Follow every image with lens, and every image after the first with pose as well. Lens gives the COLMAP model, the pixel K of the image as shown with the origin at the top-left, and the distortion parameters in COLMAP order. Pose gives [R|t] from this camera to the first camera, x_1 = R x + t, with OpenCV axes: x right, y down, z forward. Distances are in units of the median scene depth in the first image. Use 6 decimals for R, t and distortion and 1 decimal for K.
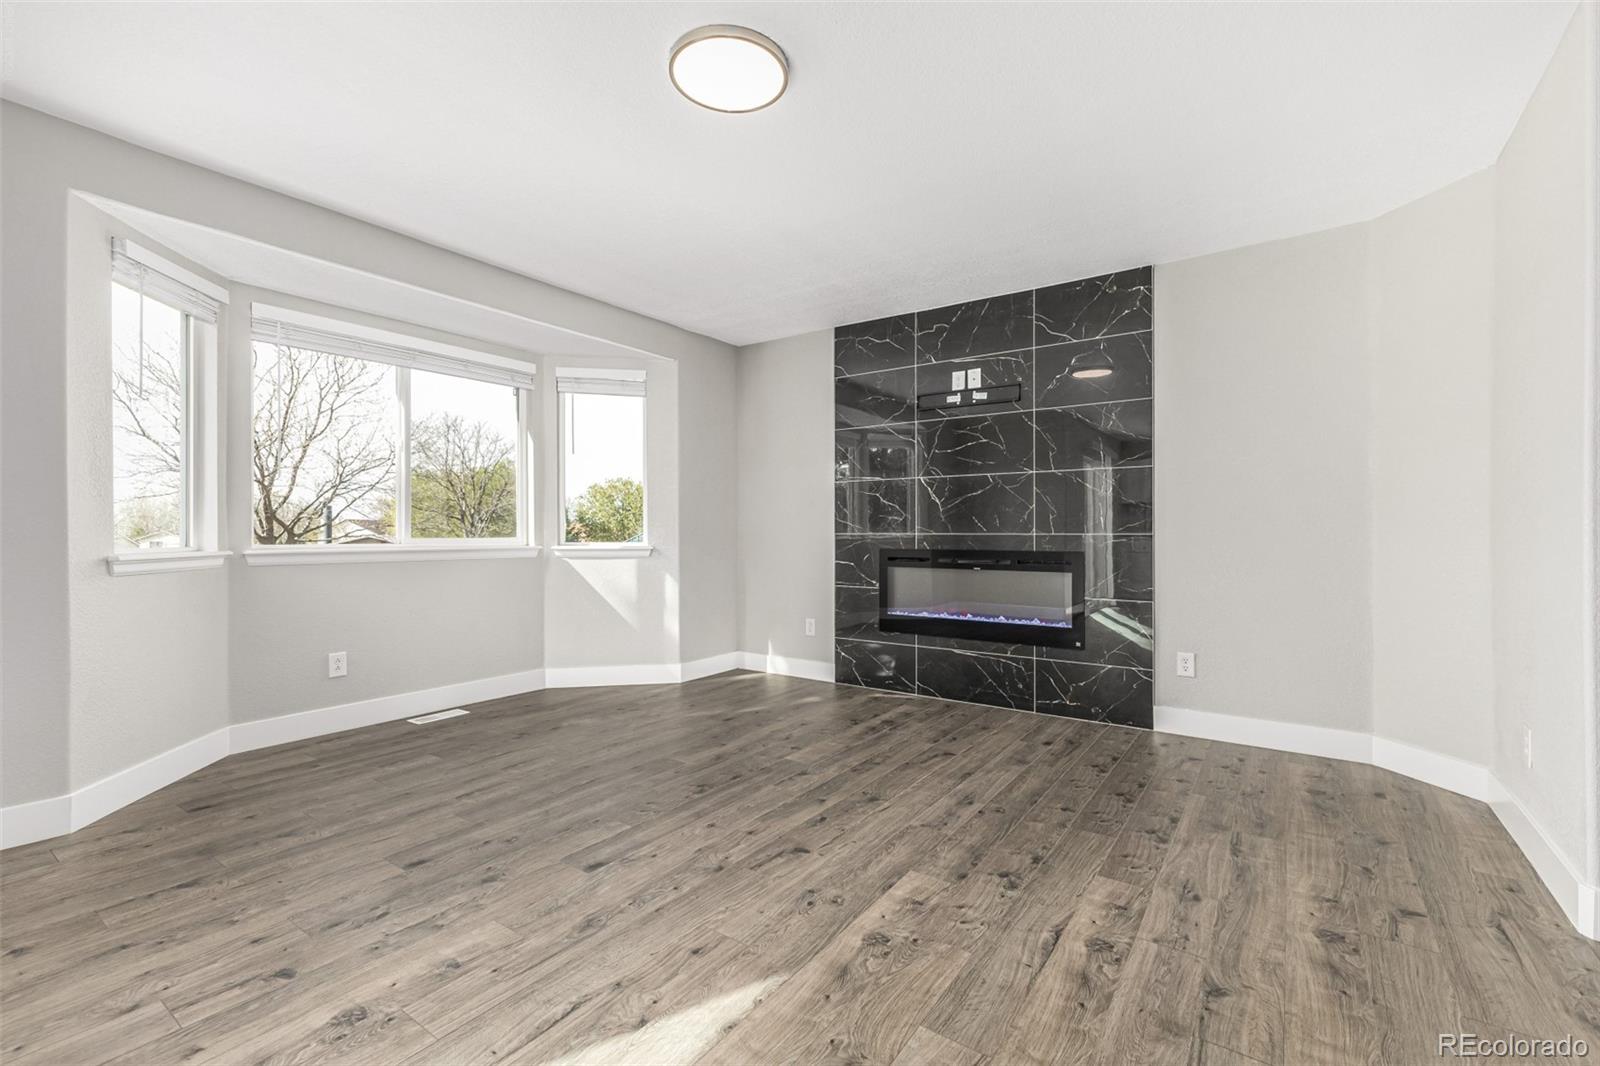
lens RADIAL K [[689.2, 0, 792.1], [0, 689.2, 528.5], [0, 0, 1]] dist [0.009391, -0.001392]
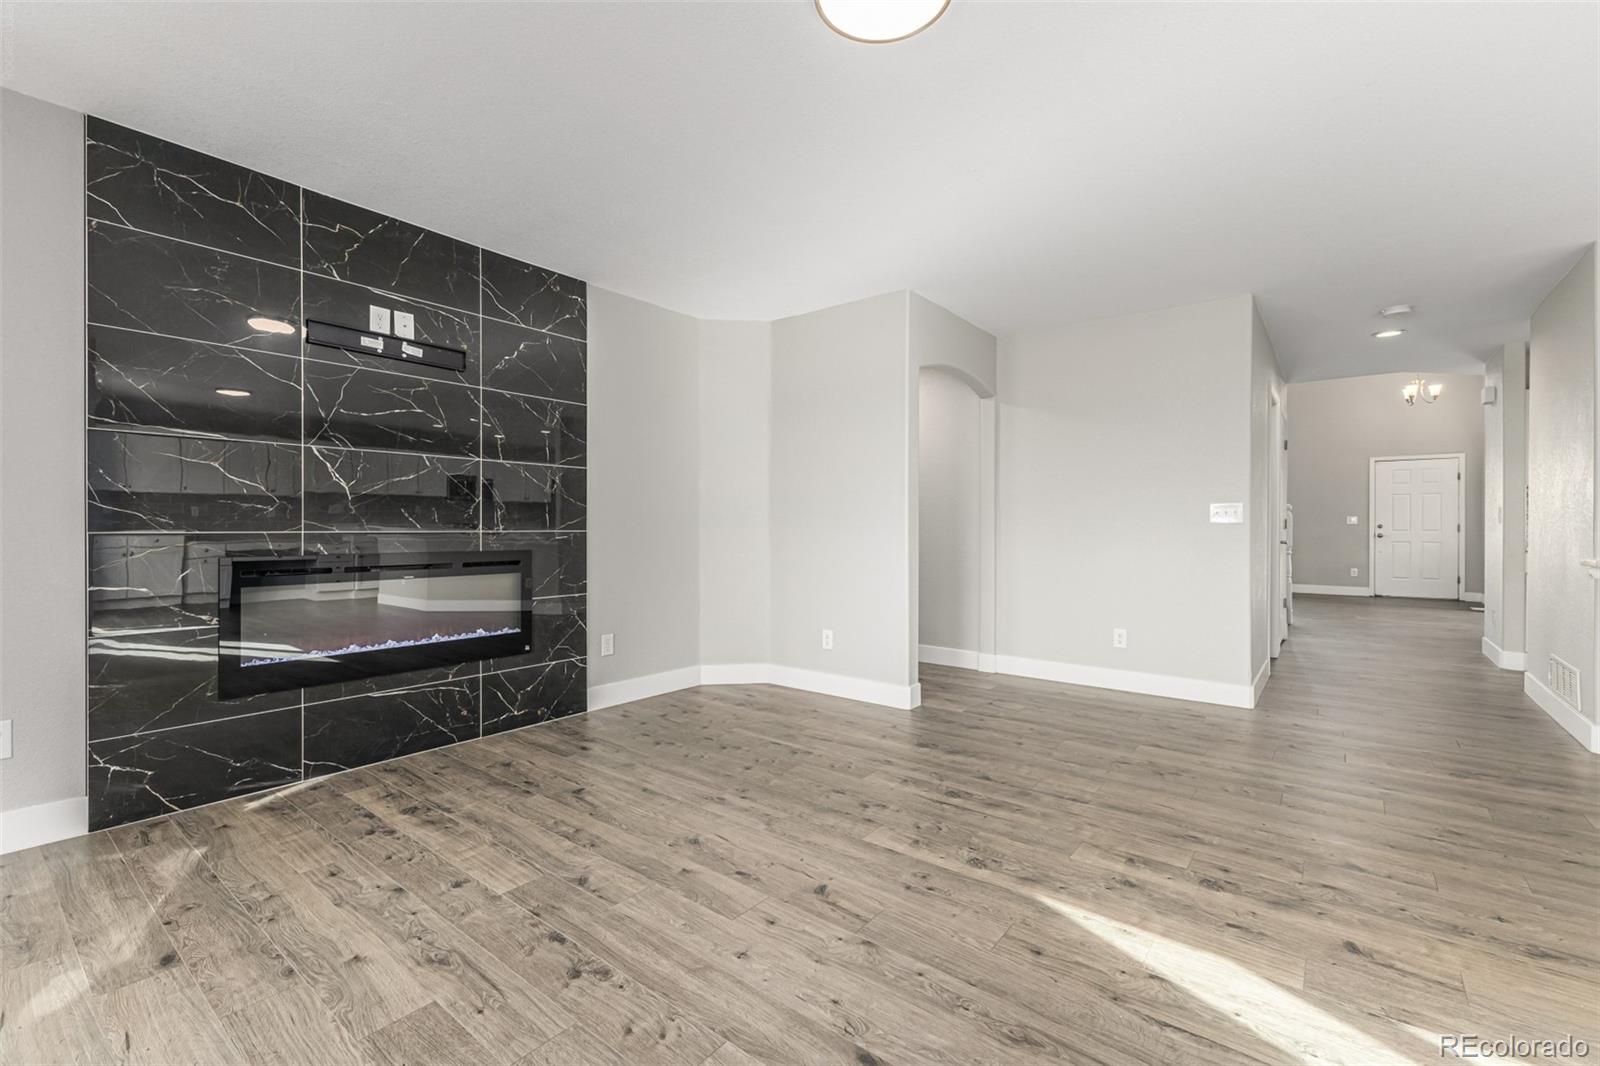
lens RADIAL K [[689.2, 0, 804.3], [0, 689.2, 526.4], [0, 0, 1]] dist [0.009391, -0.001392]
pose [[0.042978, 0.001485, 0.999075, -0.543079], [-0.006942, 0.999975, -0.001188, -0.000085], [-0.999052, -0.006885, 0.042987, 0.610919]]
